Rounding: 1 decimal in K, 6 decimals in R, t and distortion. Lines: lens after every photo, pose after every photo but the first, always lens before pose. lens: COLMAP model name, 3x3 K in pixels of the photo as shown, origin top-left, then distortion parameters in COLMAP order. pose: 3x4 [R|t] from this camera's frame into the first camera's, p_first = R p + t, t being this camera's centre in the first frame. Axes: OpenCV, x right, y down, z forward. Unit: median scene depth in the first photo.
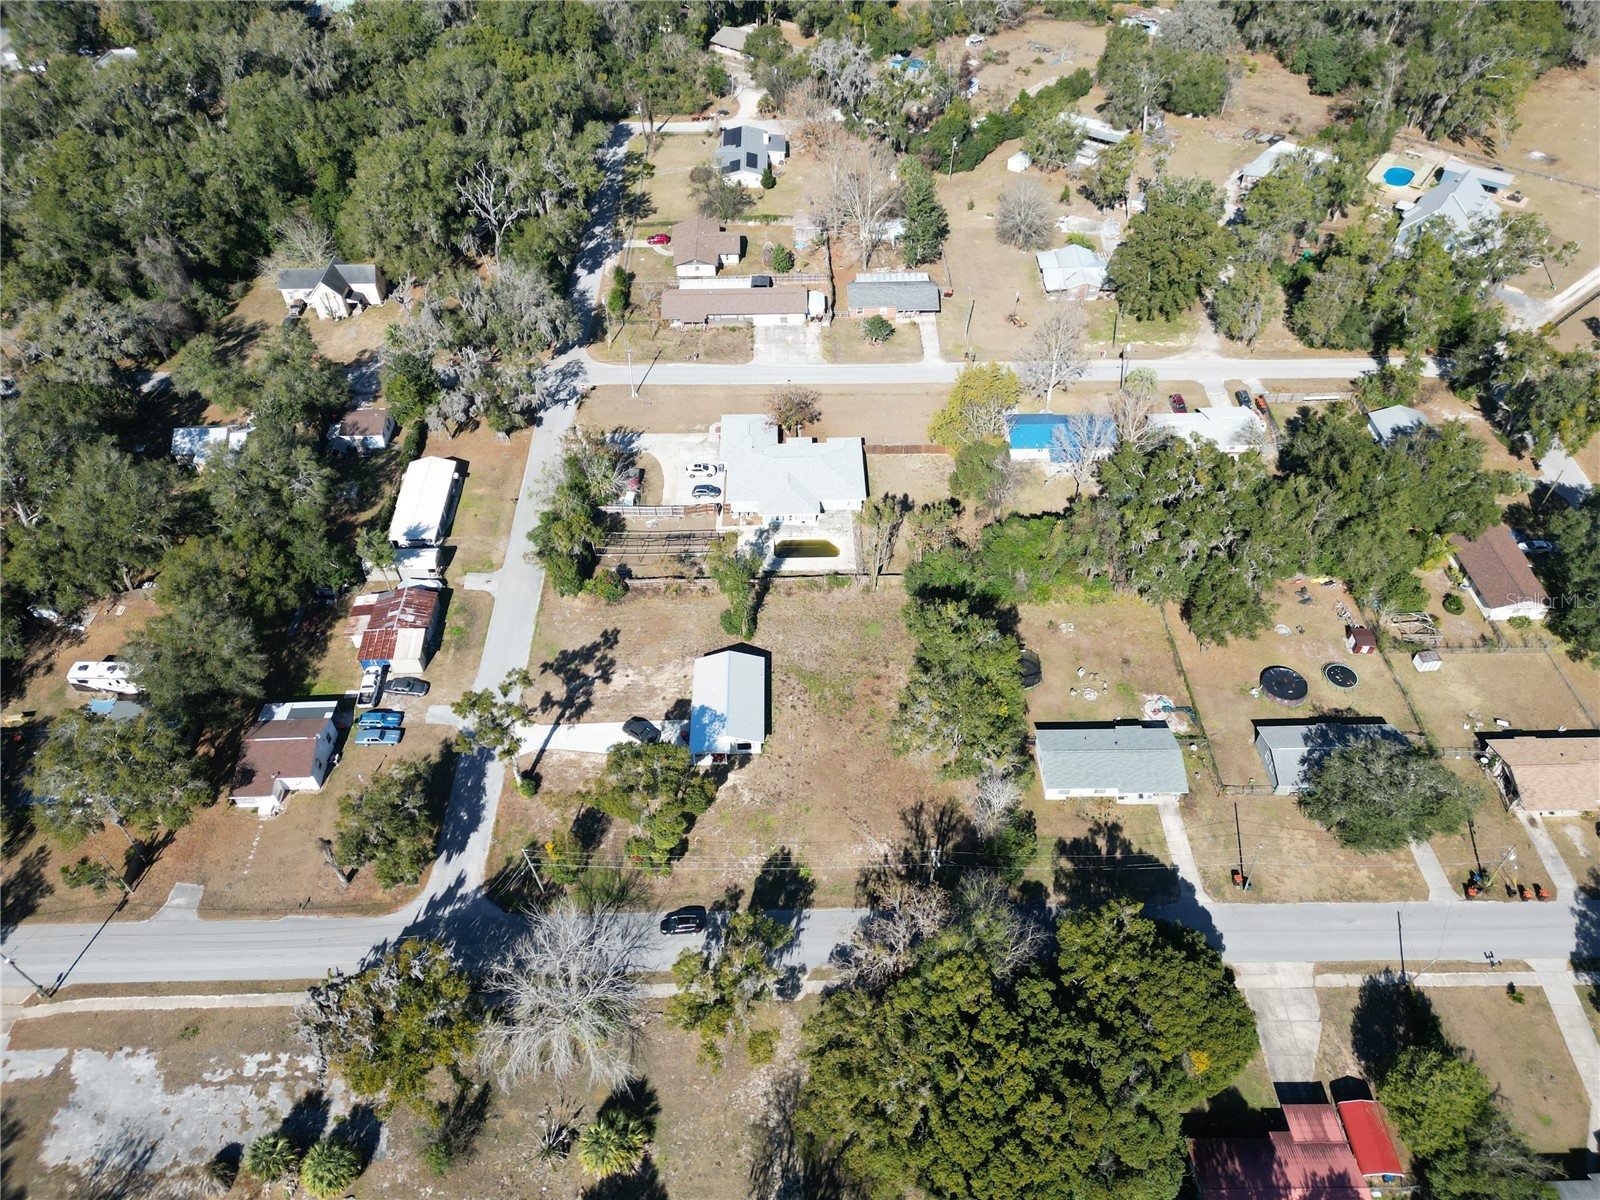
lens RADIAL K [[1112.1, 0, 801.6], [0, 1112.1, 601.6], [0, 0, 1]] dist [0.060668, -0.044772]
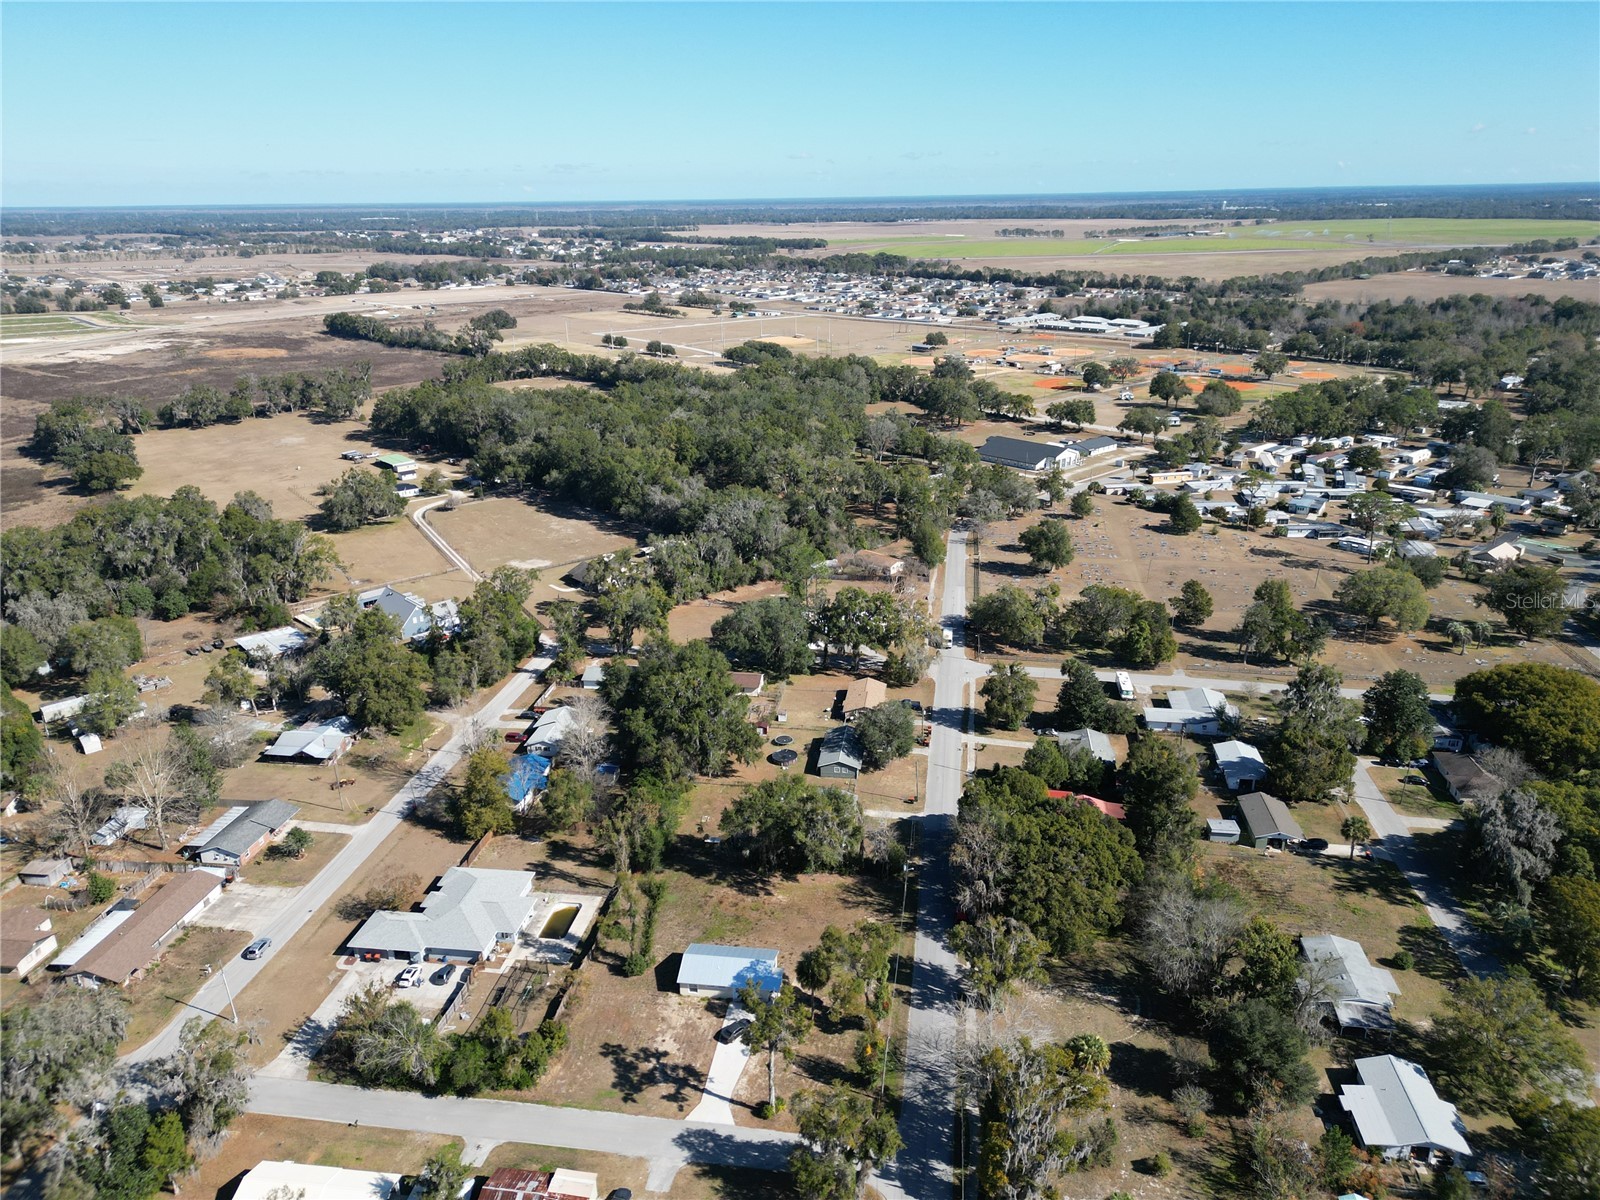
lens RADIAL K [[1112.1, 0, 798.9], [0, 1112.1, 600.8], [0, 0, 1]] dist [0.060668, -0.044772]
pose [[0.167256, -0.330970, 0.928700, -1.074549], [0.716442, 0.687914, 0.116130, -0.275904], [-0.677301, 0.645936, 0.352178, 0.283715]]
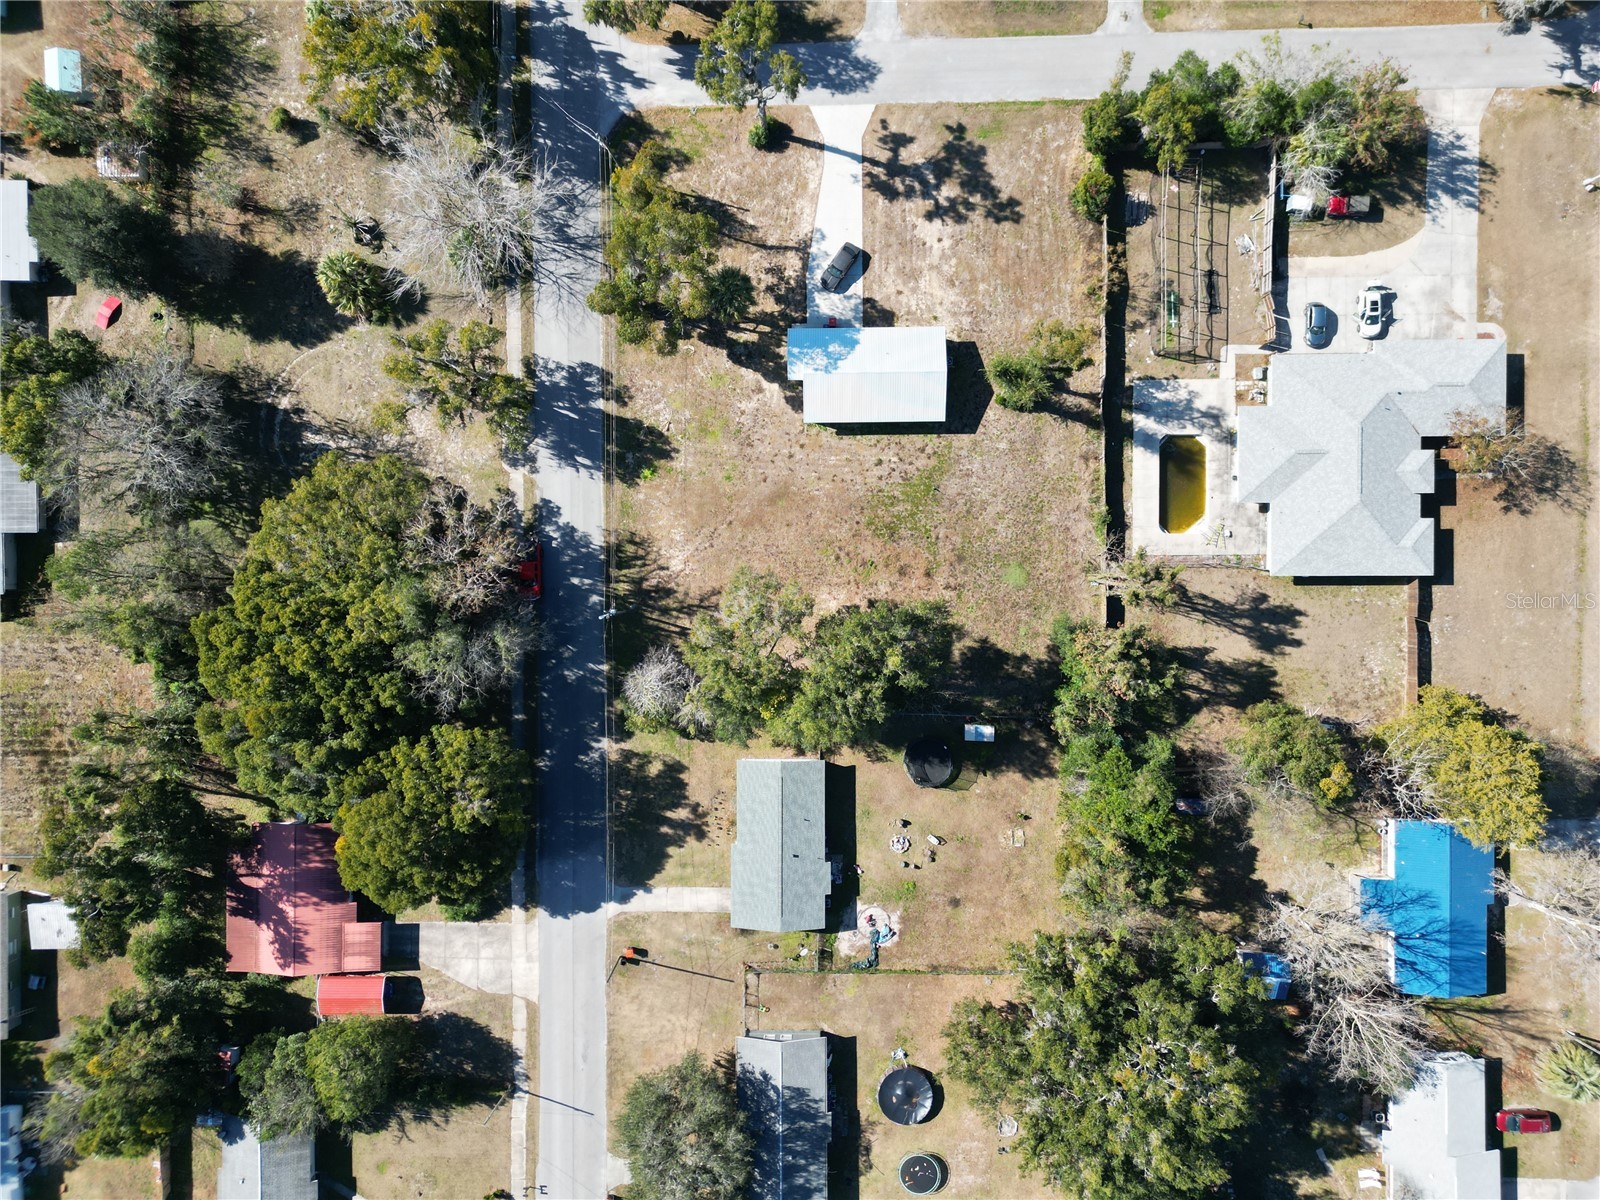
lens RADIAL K [[1112.1, 0, 797.9], [0, 1112.1, 614.0], [0, 0, 1]] dist [0.060668, -0.044772]
pose [[-0.016174, 0.999669, 0.020015, 0.088124], [-0.702555, -0.025605, 0.711168, -0.446073], [0.711445, -0.002559, 0.702737, 0.431073]]
